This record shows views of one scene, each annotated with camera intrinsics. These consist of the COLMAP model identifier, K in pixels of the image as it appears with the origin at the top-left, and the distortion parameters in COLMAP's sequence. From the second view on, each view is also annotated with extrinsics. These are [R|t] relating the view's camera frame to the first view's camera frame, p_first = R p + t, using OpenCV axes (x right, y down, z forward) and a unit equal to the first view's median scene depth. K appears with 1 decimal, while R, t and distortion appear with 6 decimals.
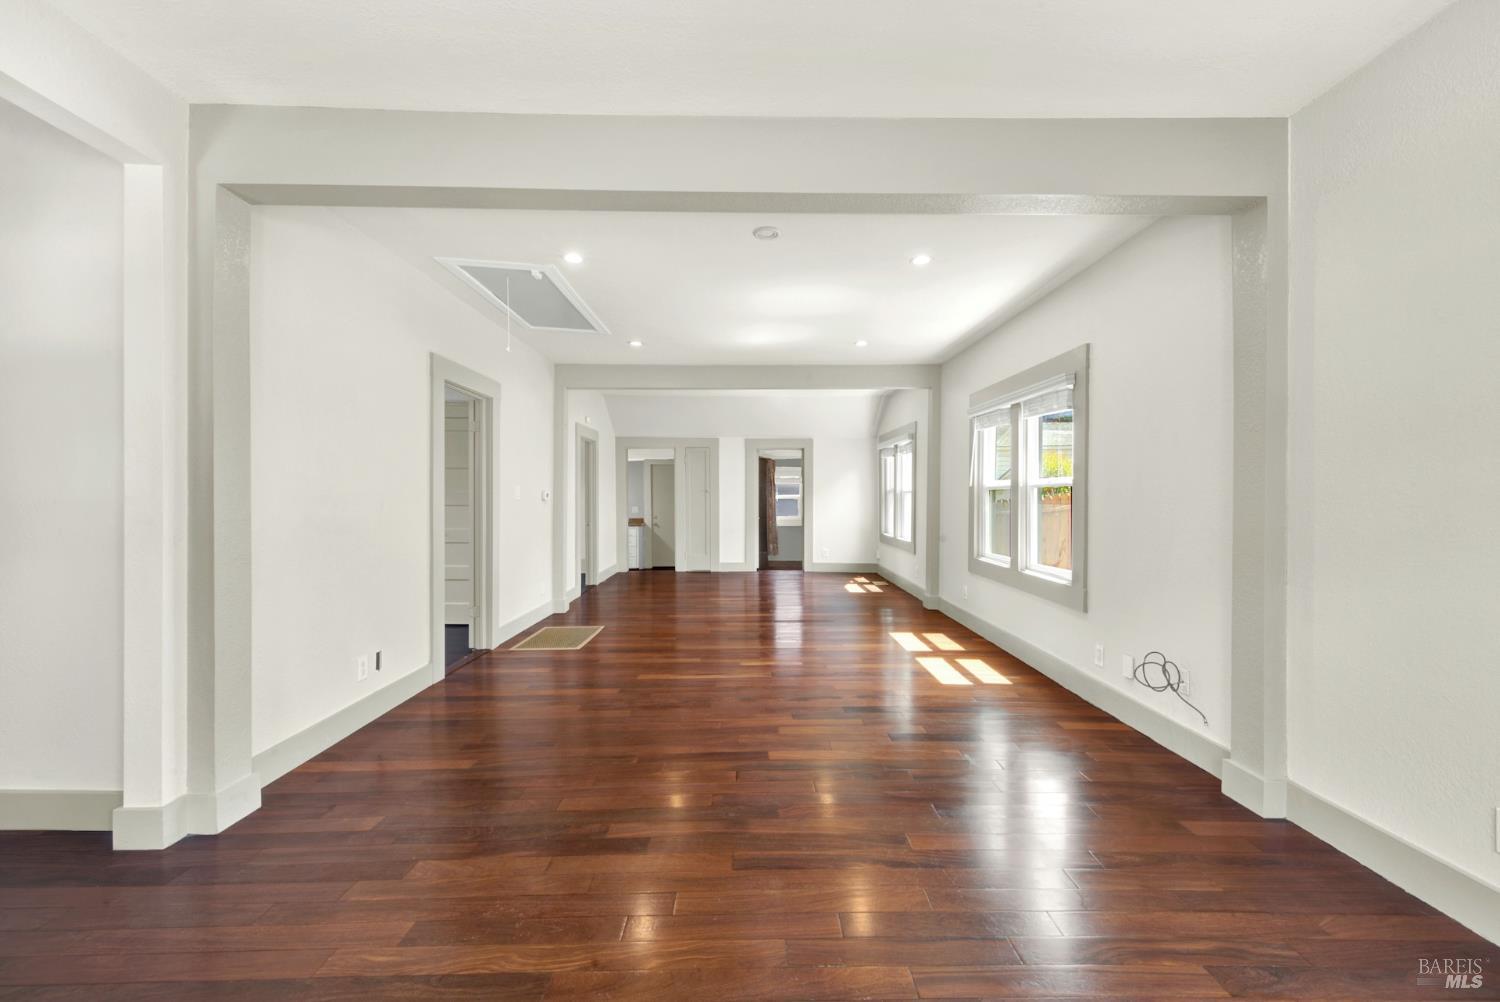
lens RADIAL K [[611.5, 0, 754.5], [0, 611.5, 508.2], [0, 0, 1]] dist [0.002525, -0.001783]
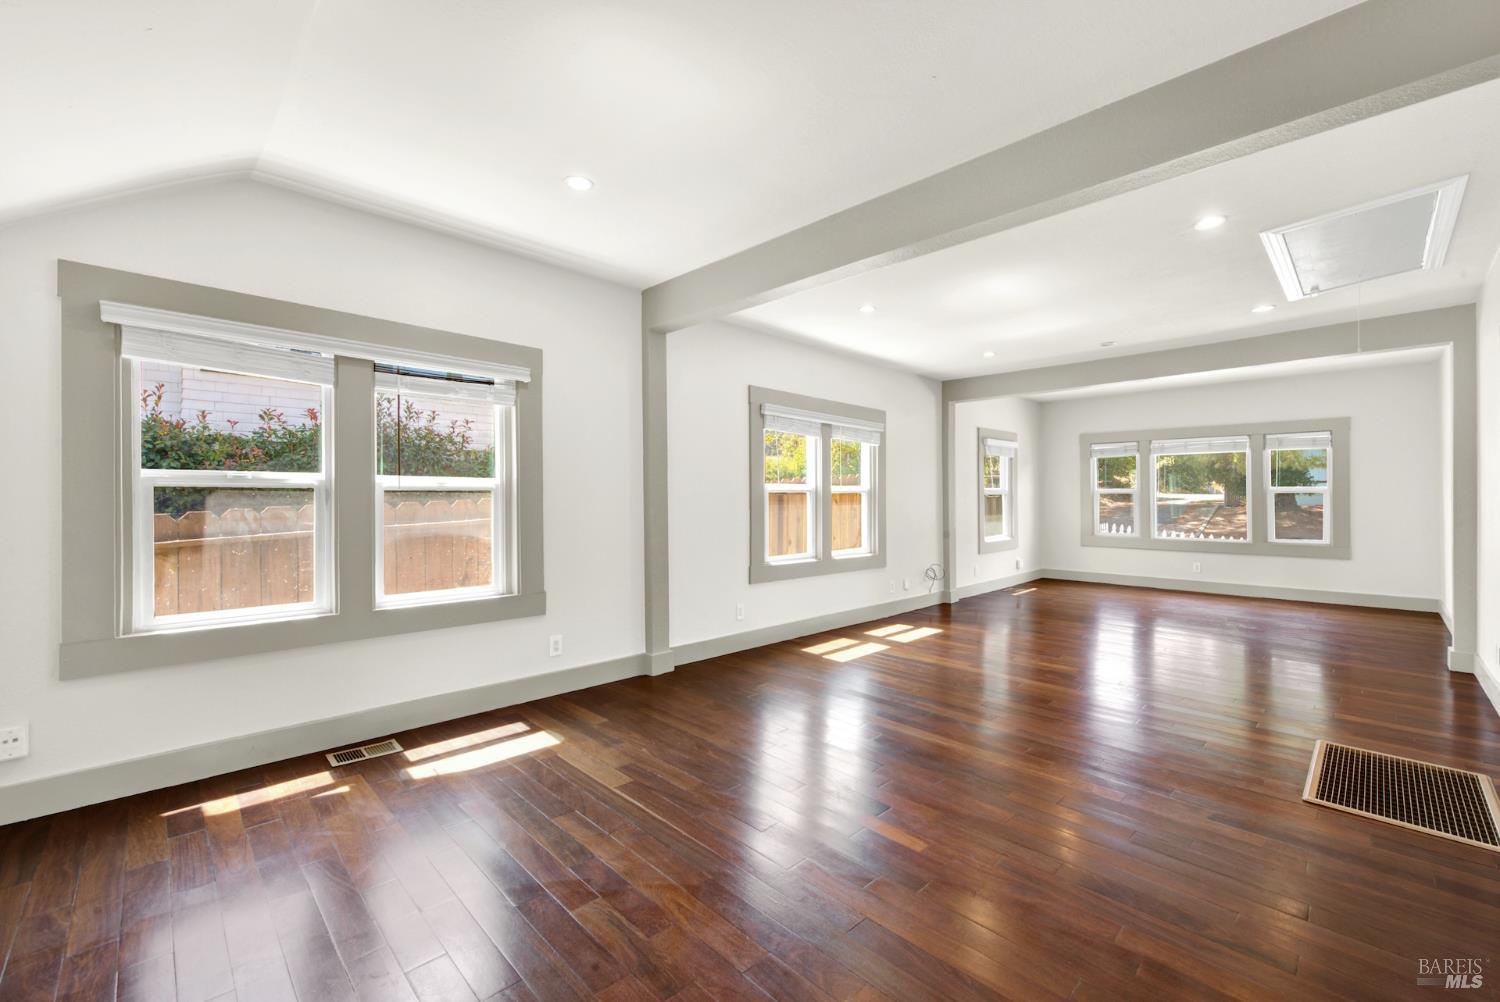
lens RADIAL K [[611.5, 0, 738.6], [0, 611.5, 499.3], [0, 0, 1]] dist [0.002525, -0.001783]
pose [[-0.677577, 0.000370, 0.735452, -0.177800], [0.014963, 0.999800, 0.013282, -0.019437], [-0.735300, 0.020005, -0.677446, 0.984035]]
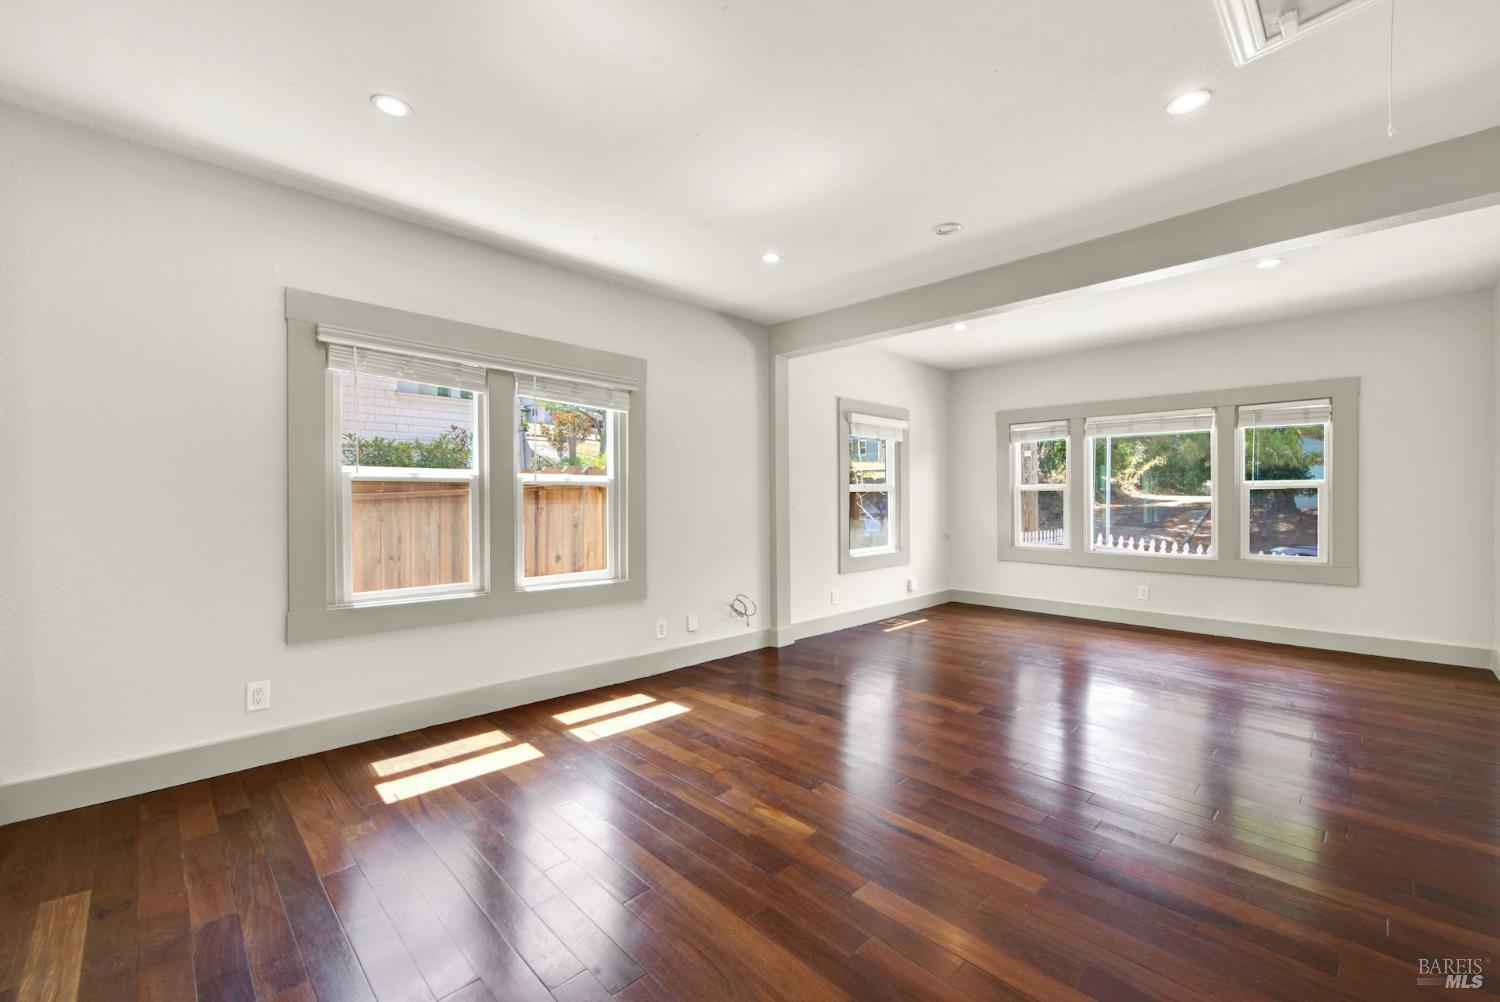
lens RADIAL K [[611.5, 0, 741.2], [0, 611.5, 501.5], [0, 0, 1]] dist [0.002525, -0.001783]
pose [[-0.677069, -0.003530, 0.735911, -0.160878], [0.011808, 0.999808, 0.015660, -0.009602], [-0.735825, 0.019293, -0.676897, 0.647969]]
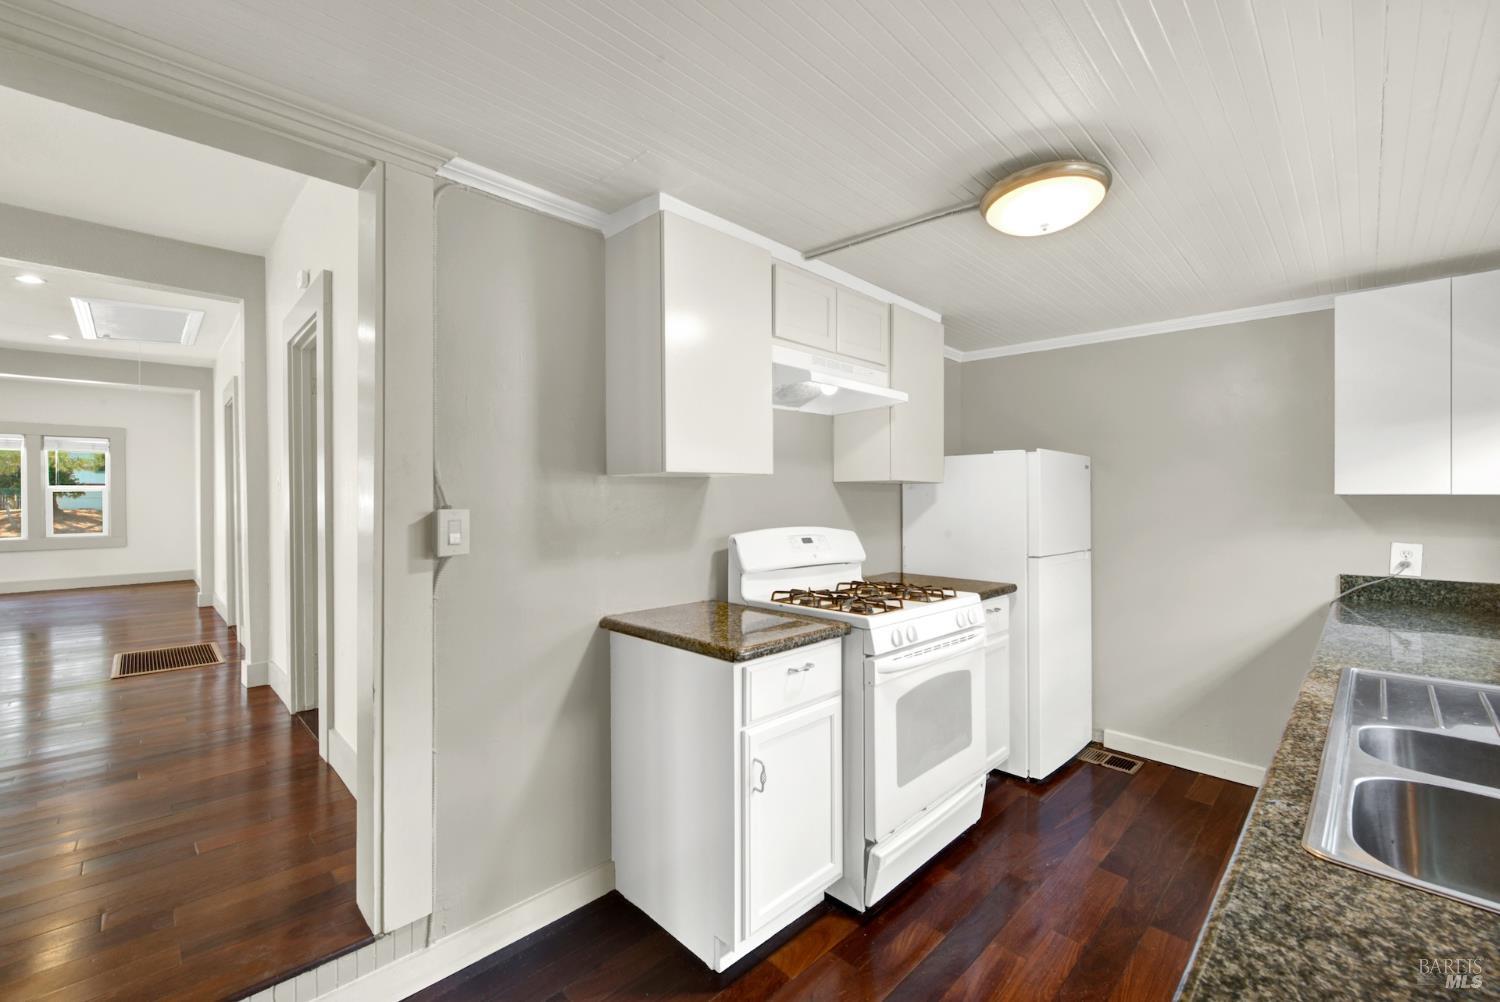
lens RADIAL K [[611.5, 0, 770.4], [0, 611.5, 495.4], [0, 0, 1]] dist [0.002525, -0.001783]
pose [[-0.710703, 0.004500, -0.703478, -0.174693], [-0.003800, 0.999940, 0.010236, -0.013599], [0.703482, 0.009948, -0.710643, 1.238399]]
